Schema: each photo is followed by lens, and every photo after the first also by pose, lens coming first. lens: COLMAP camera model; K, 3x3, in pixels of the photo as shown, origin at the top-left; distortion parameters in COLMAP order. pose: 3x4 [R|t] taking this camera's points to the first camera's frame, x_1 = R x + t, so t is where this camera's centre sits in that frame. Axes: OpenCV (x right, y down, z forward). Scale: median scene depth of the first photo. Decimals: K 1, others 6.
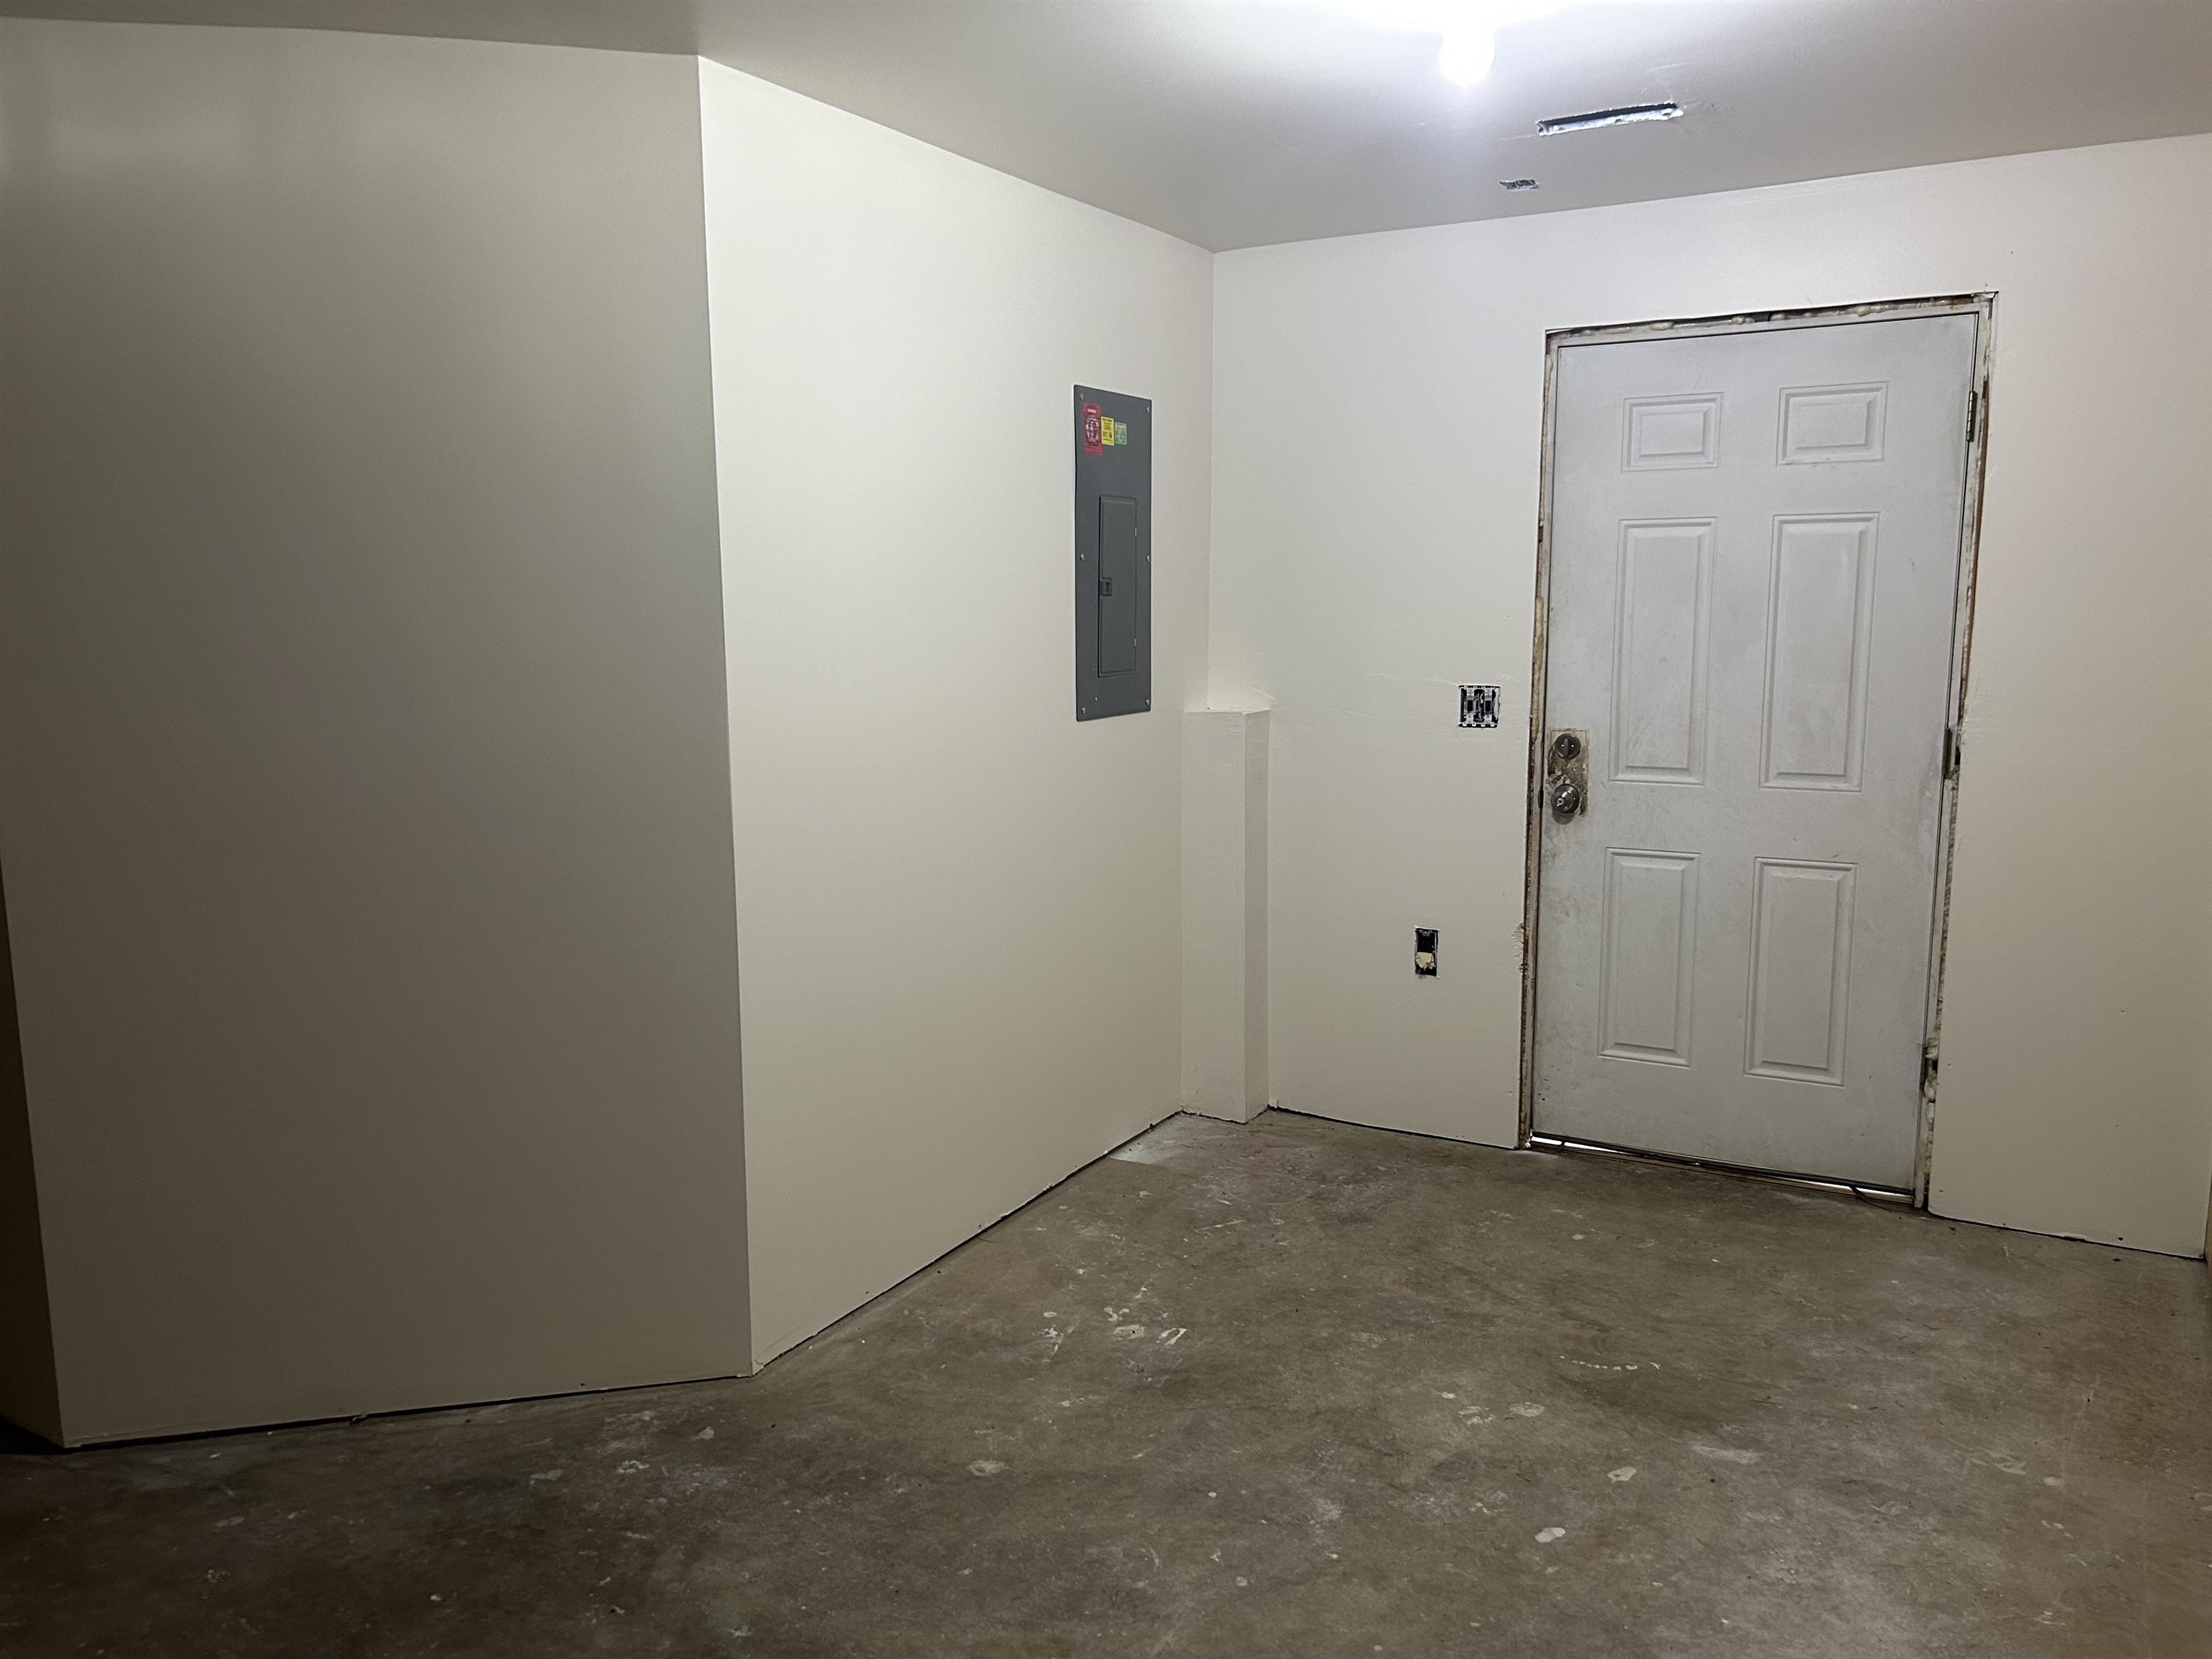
lens RADIAL K [[1672.9, 0, 1102.6], [0, 1672.9, 837.5], [0, 0, 1]] dist [0.055526, -0.057879]
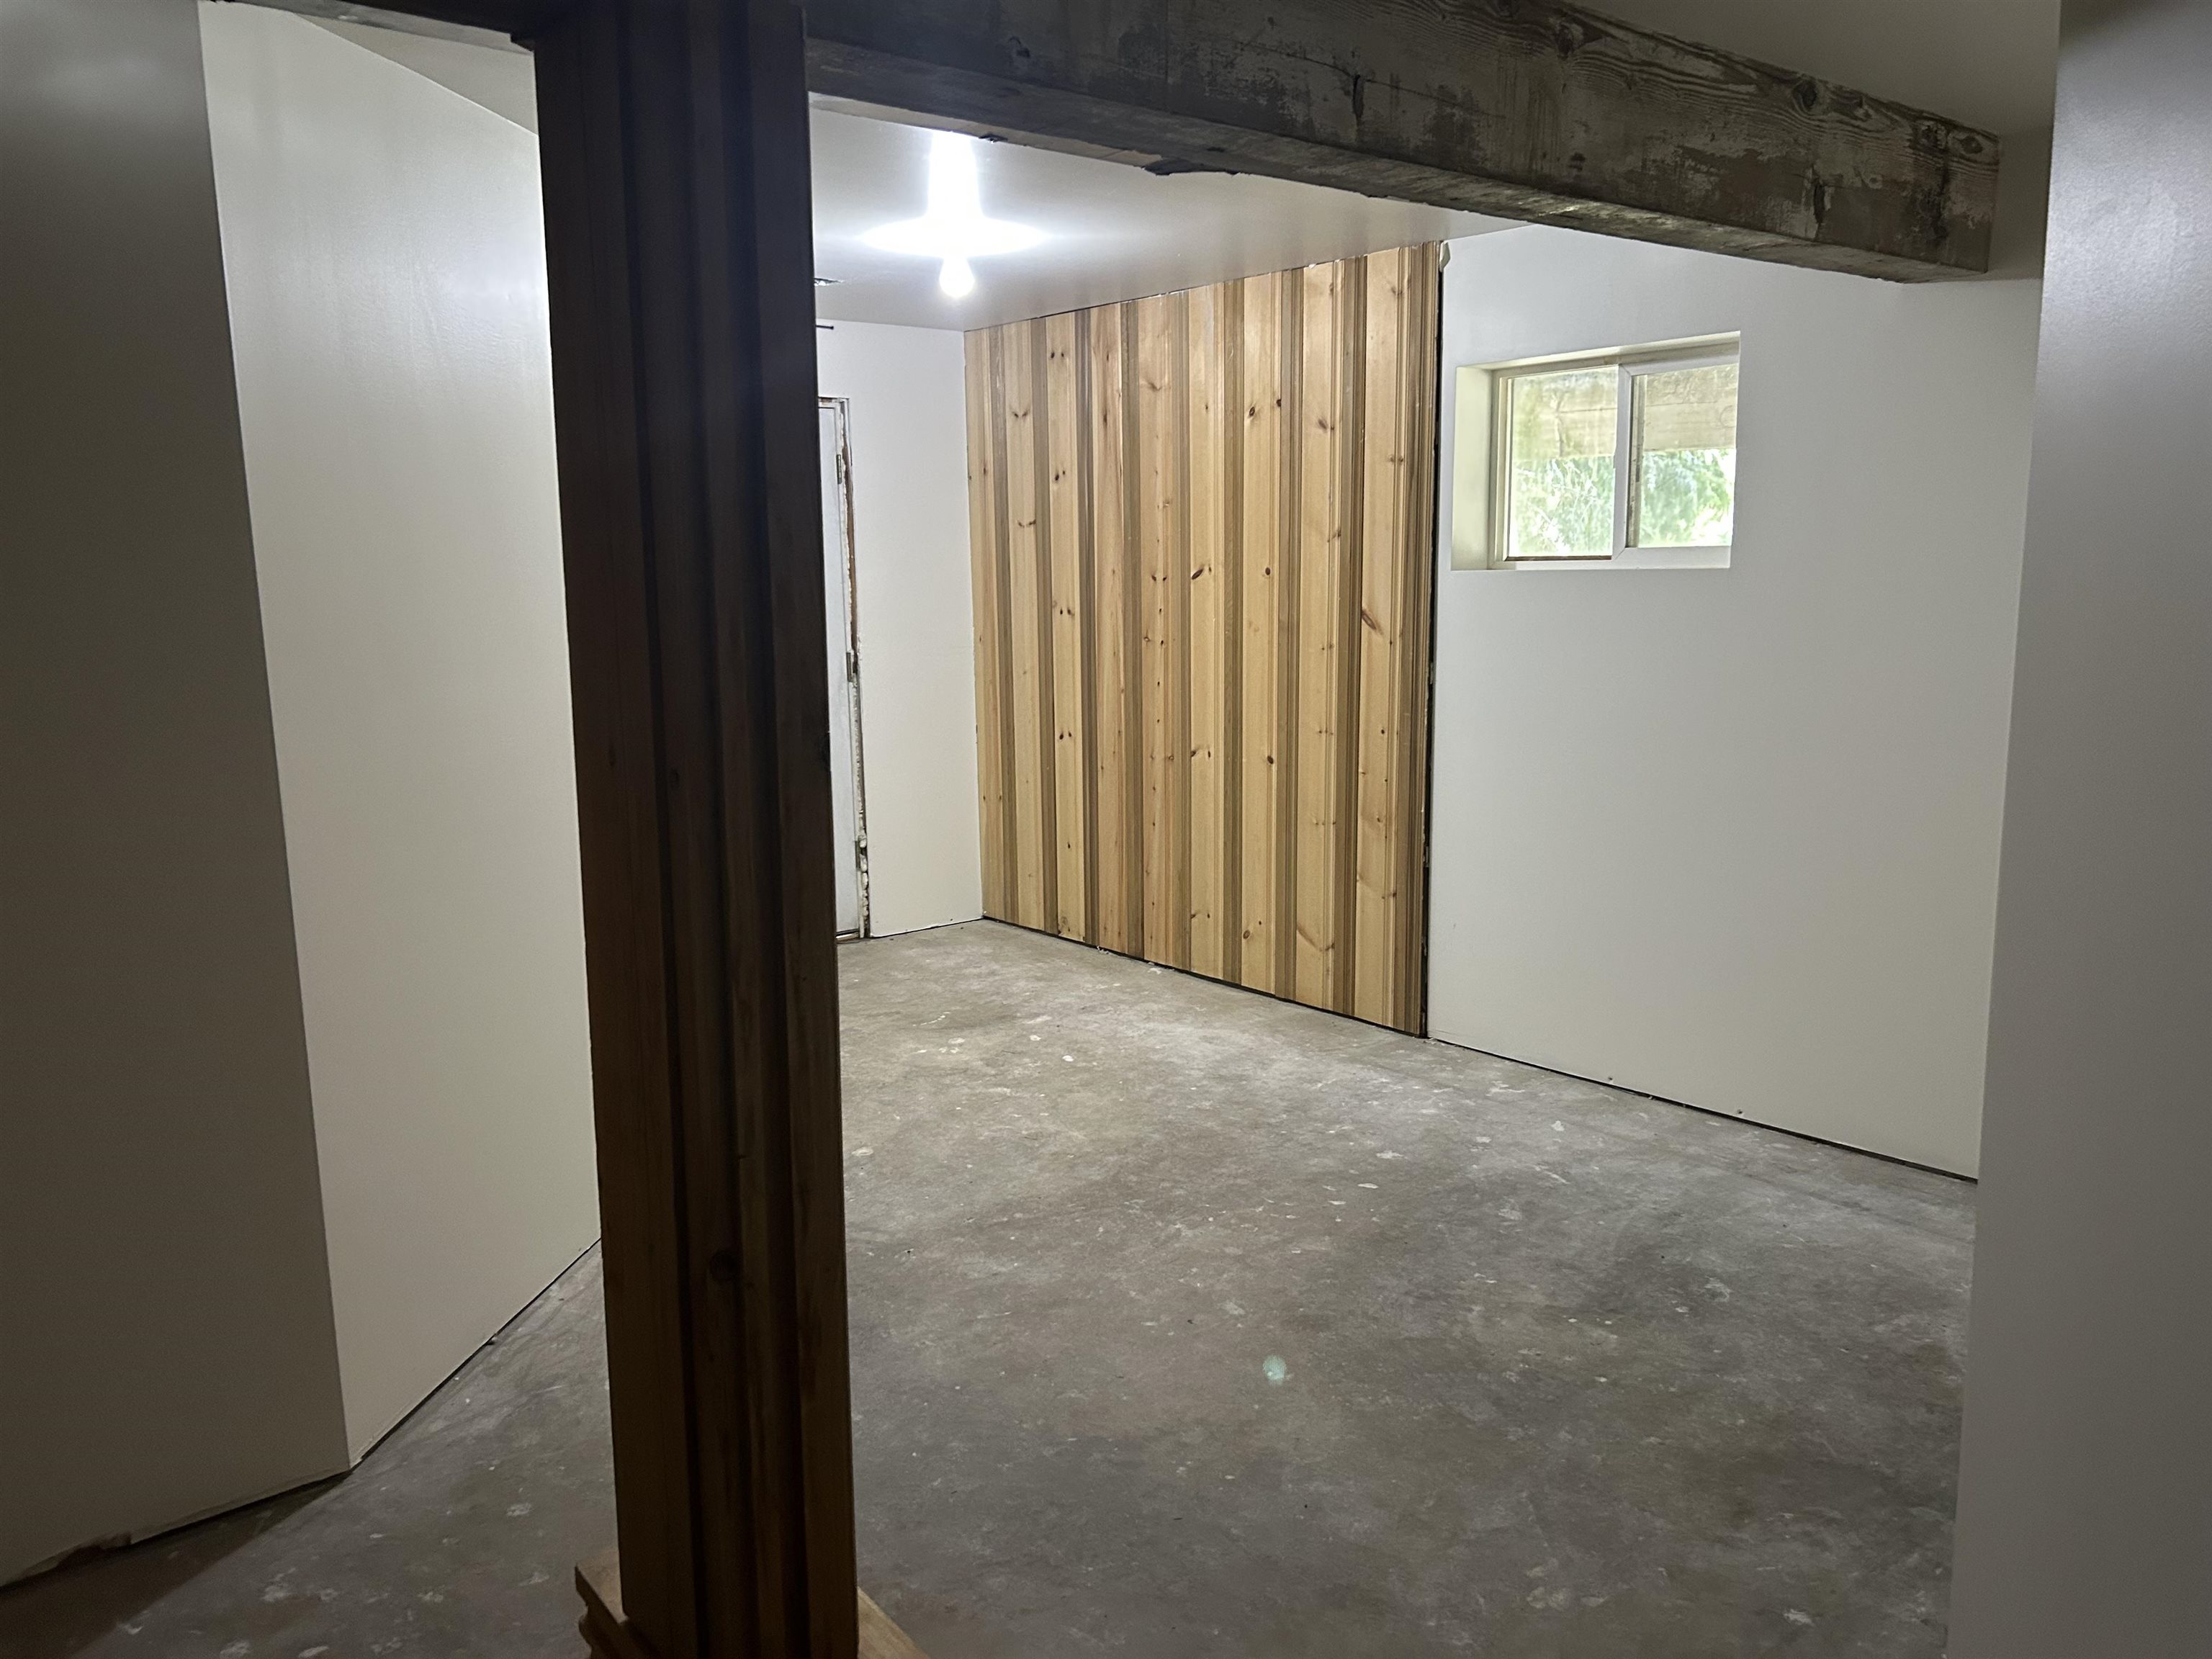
lens RADIAL K [[1672.9, 0, 1102.6], [0, 1672.9, 825.5], [0, 0, 1]] dist [0.055526, -0.057879]
pose [[0.338556, -0.143192, 0.929987, -1.350807], [0.150008, 0.983926, 0.096887, -0.023419], [-0.928912, 0.106704, 0.354594, 0.245058]]
